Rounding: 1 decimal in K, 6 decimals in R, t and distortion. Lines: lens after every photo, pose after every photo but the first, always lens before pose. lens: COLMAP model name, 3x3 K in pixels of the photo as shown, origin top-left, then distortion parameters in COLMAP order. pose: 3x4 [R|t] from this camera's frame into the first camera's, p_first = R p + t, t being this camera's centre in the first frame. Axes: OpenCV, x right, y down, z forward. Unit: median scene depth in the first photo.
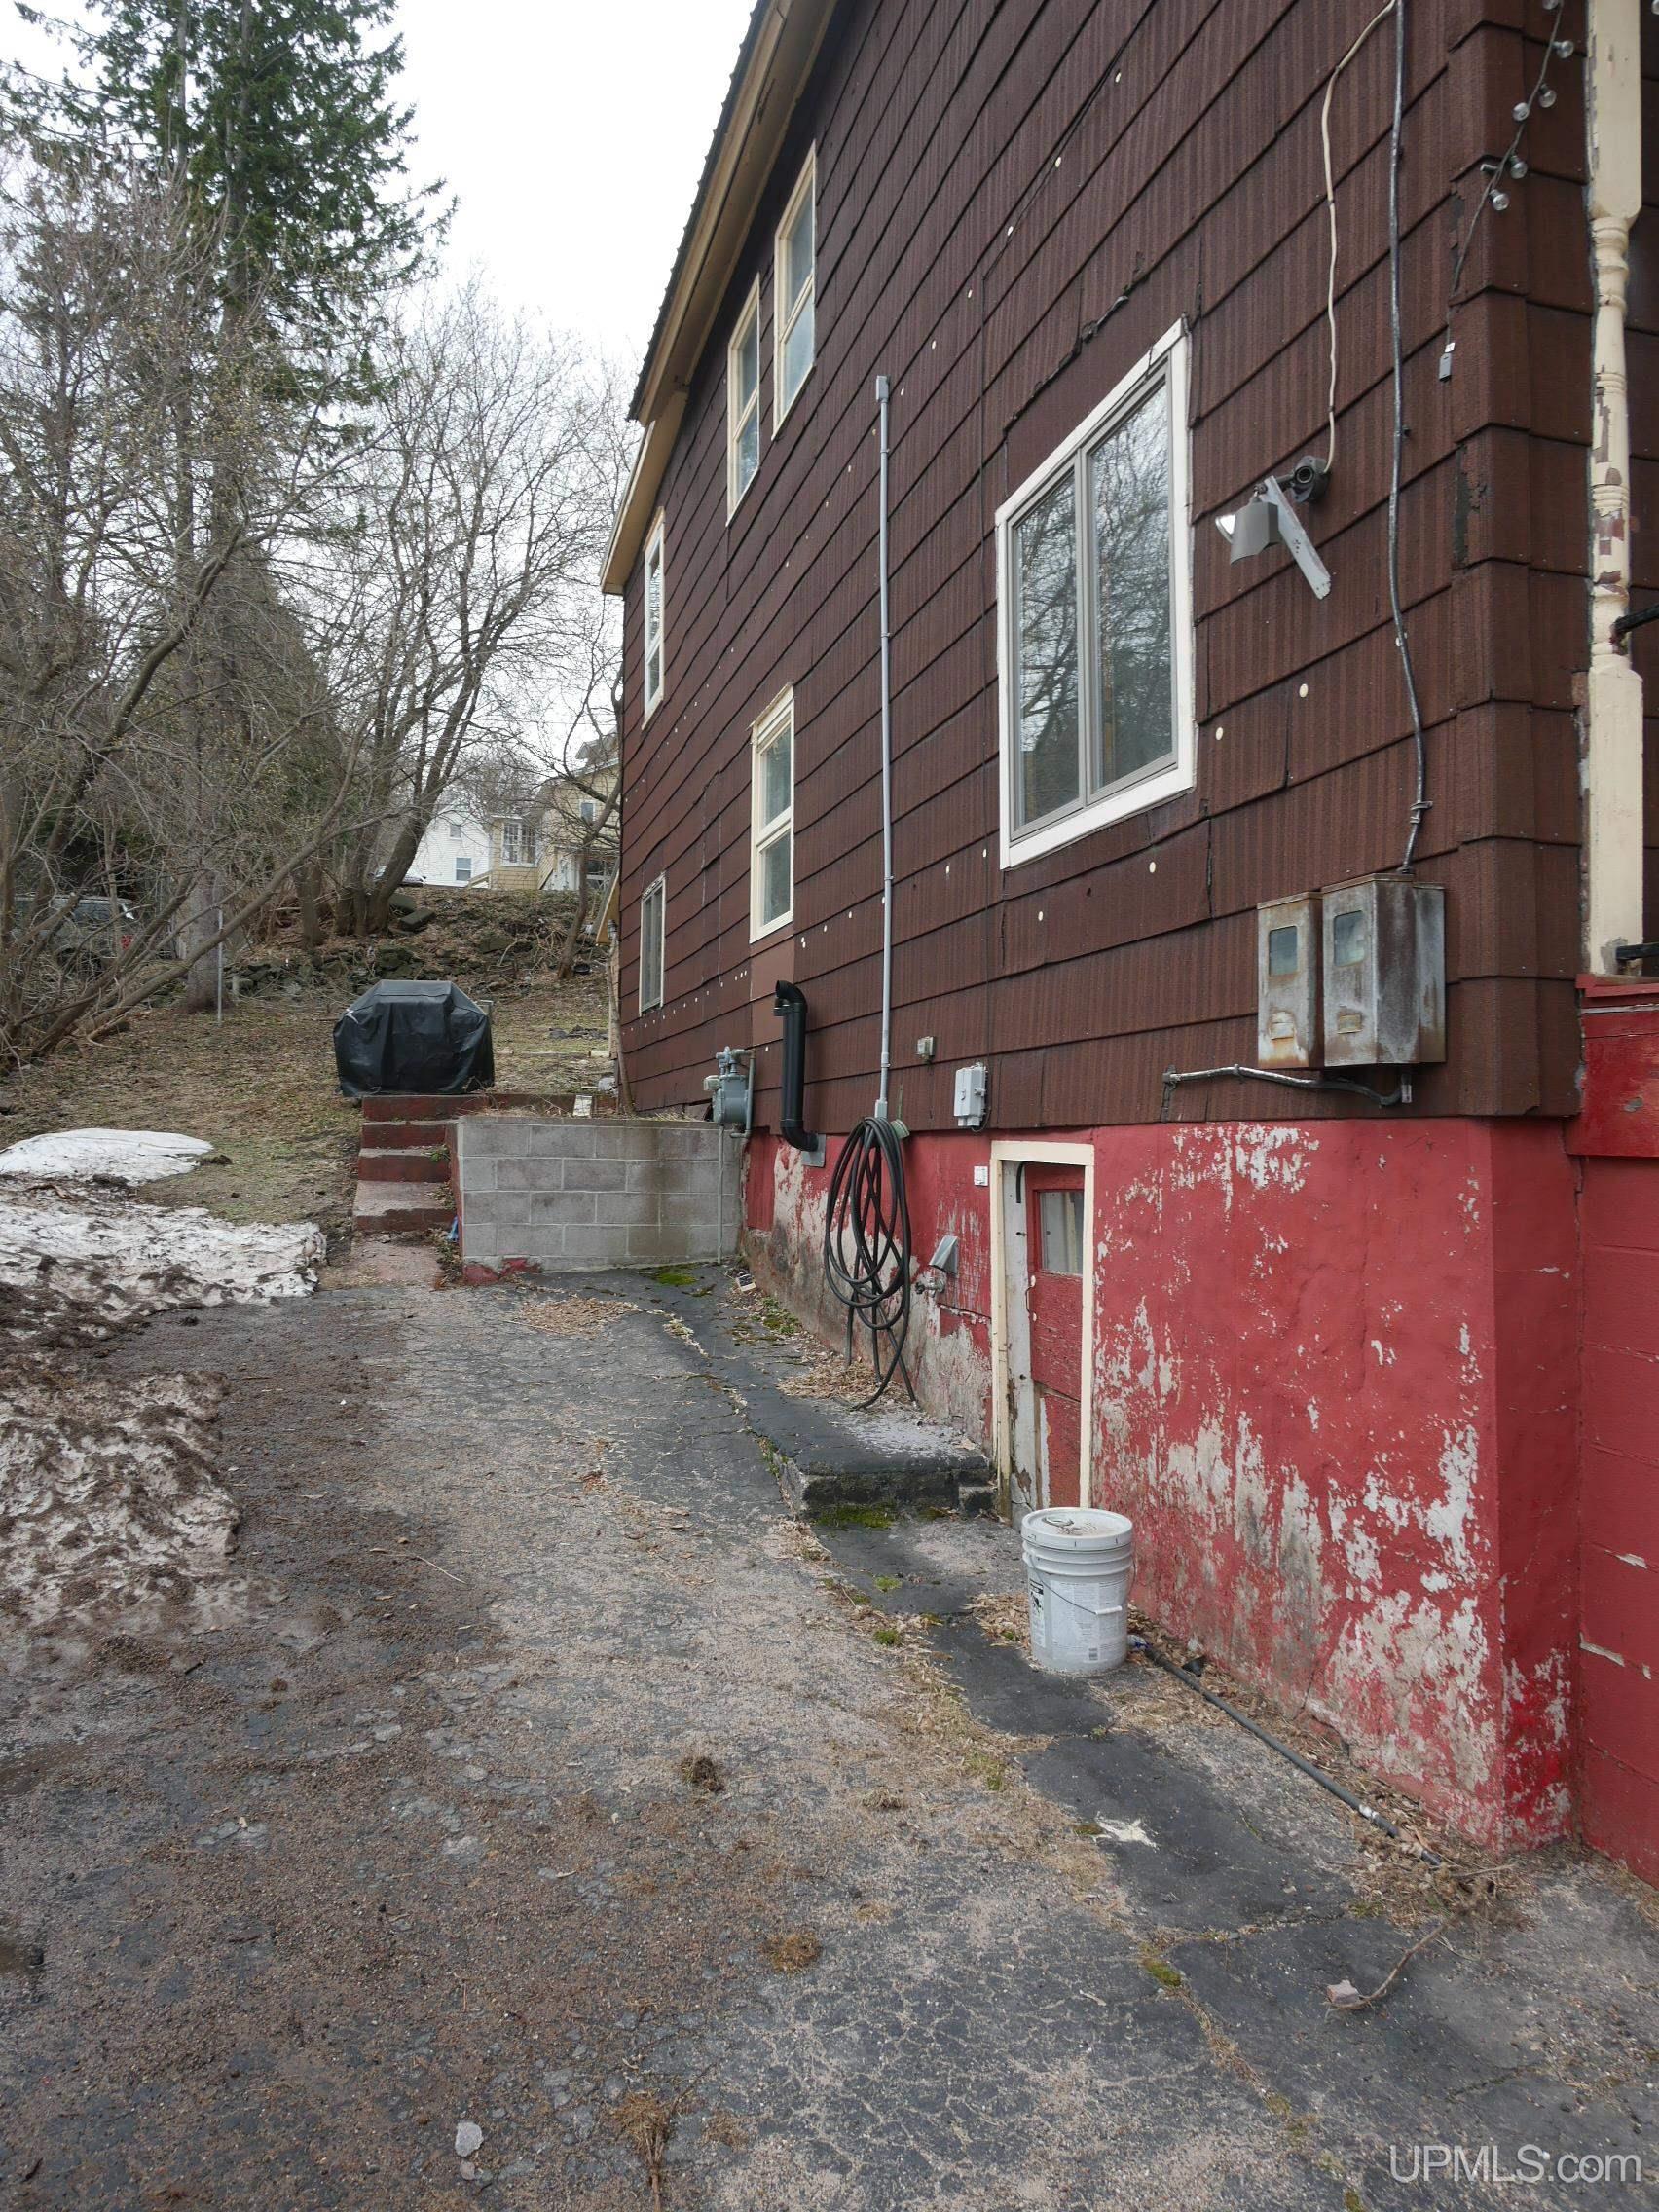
lens RADIAL K [[1478.0, 0, 830.8], [0, 1478.0, 1105.2], [0, 0, 1]] dist [0.000873, -0.000224]
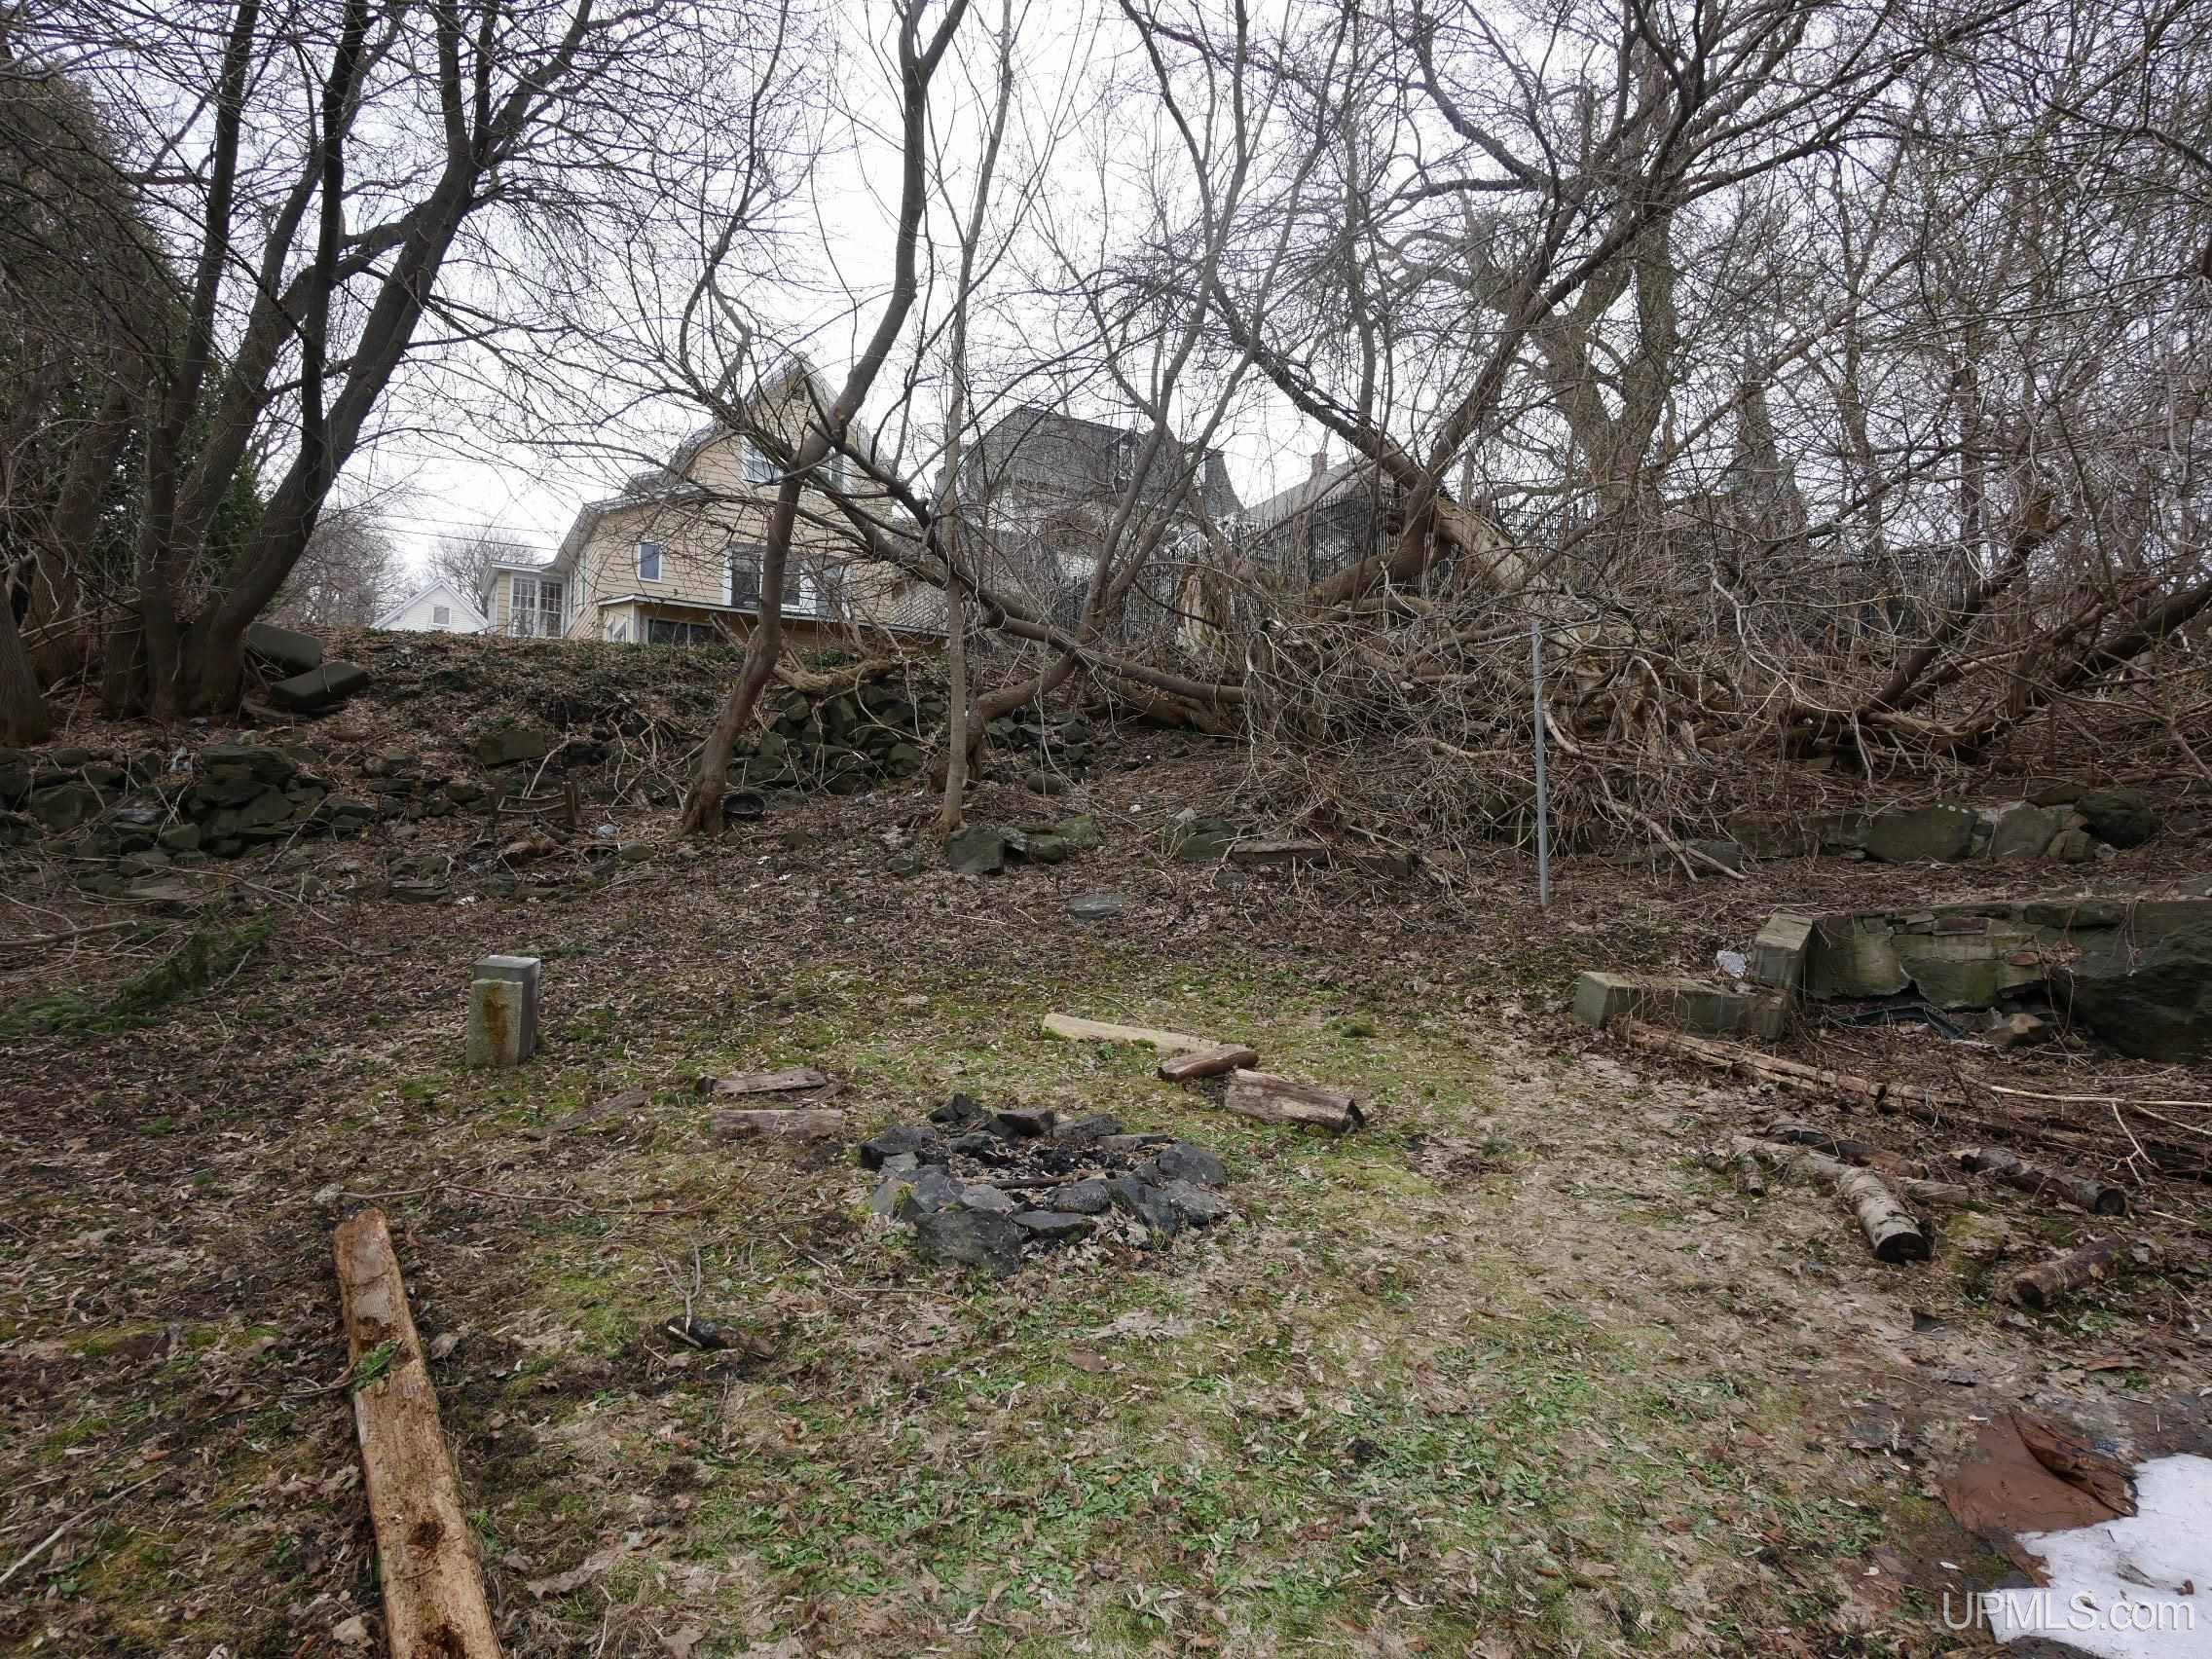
lens RADIAL K [[1289.7, 0, 1106.0], [0, 1289.7, 824.4], [0, 0, 1]] dist [-0.000454, -0.000142]
pose [[0.973632, 0.001693, 0.228119, -0.144787], [0.012284, 0.998133, -0.059835, -0.061377], [-0.227794, 0.061059, 0.971793, 0.593719]]
